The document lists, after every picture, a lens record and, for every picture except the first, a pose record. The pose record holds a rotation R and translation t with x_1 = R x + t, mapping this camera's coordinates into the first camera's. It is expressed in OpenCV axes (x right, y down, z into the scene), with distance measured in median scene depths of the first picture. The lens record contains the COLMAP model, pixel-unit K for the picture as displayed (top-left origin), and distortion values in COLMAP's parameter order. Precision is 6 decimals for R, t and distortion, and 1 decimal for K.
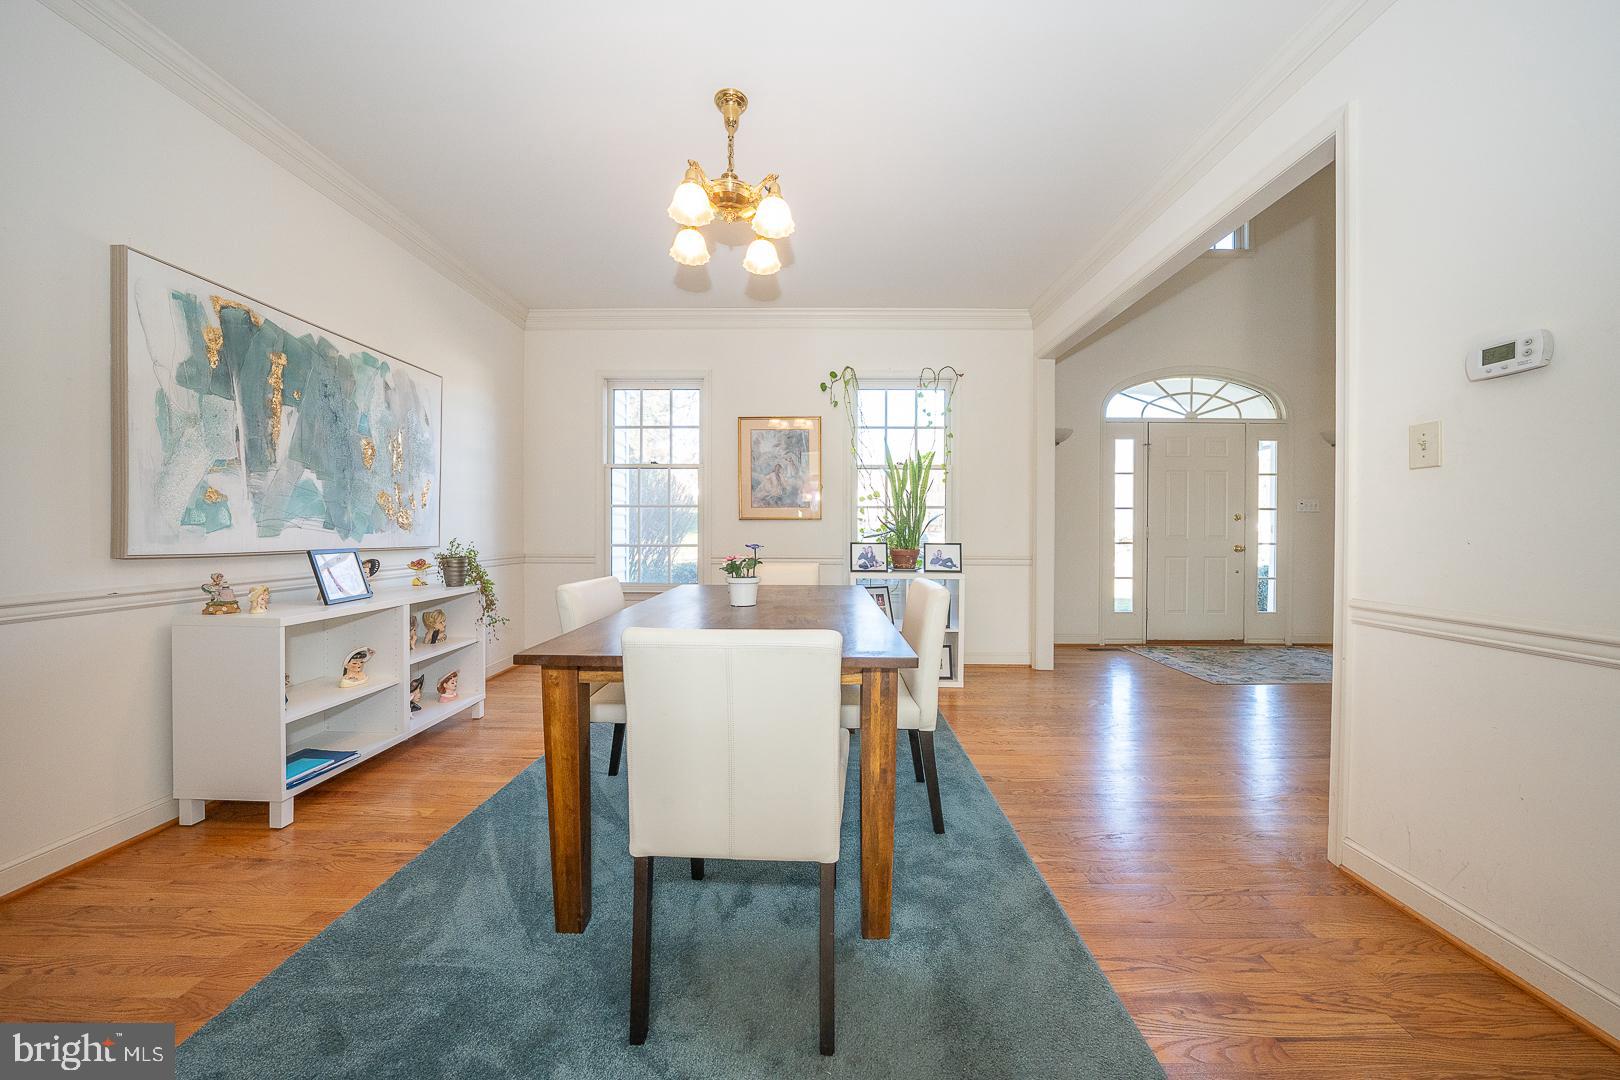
lens RADIAL K [[557.5, 0, 811.2], [0, 557.5, 535.3], [0, 0, 1]] dist [-0.031505, 0.007129]
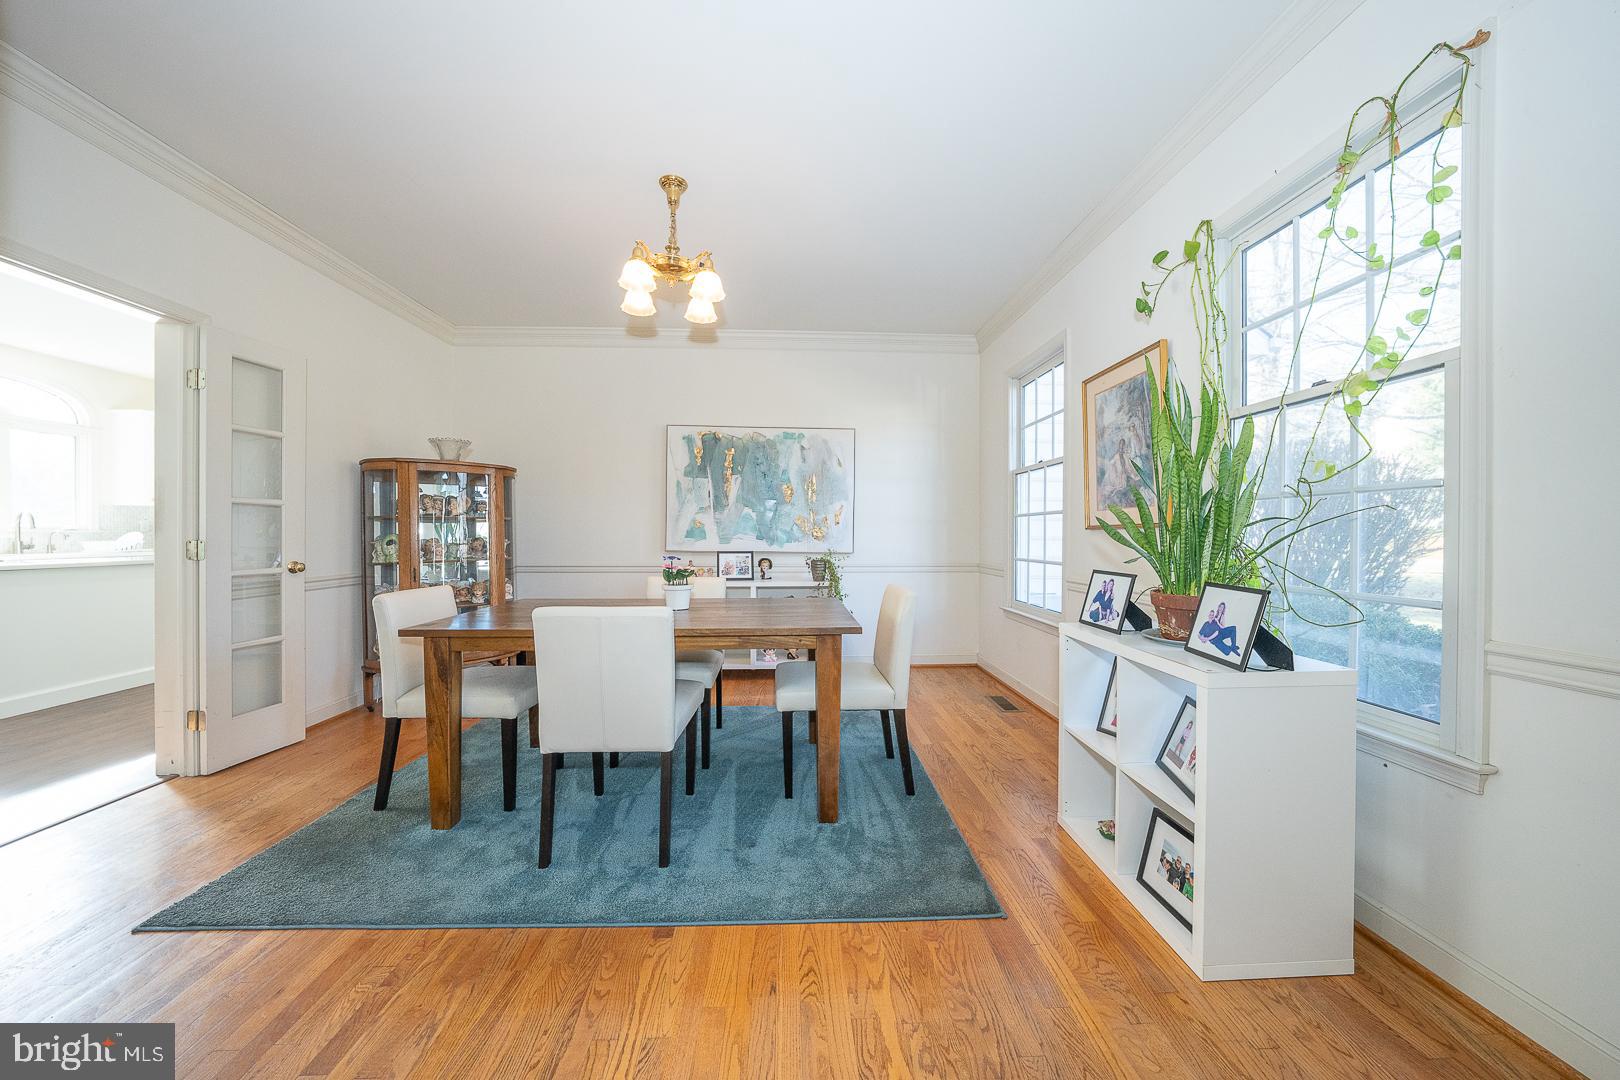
lens RADIAL K [[557.5, 0, 811.2], [0, 557.5, 535.3], [0, 0, 1]] dist [-0.031505, 0.007129]
pose [[0.060393, -0.001940, -0.998173, 0.814433], [-0.014274, 0.999894, -0.002807, -0.021257], [0.998073, 0.014418, 0.060359, 0.945273]]
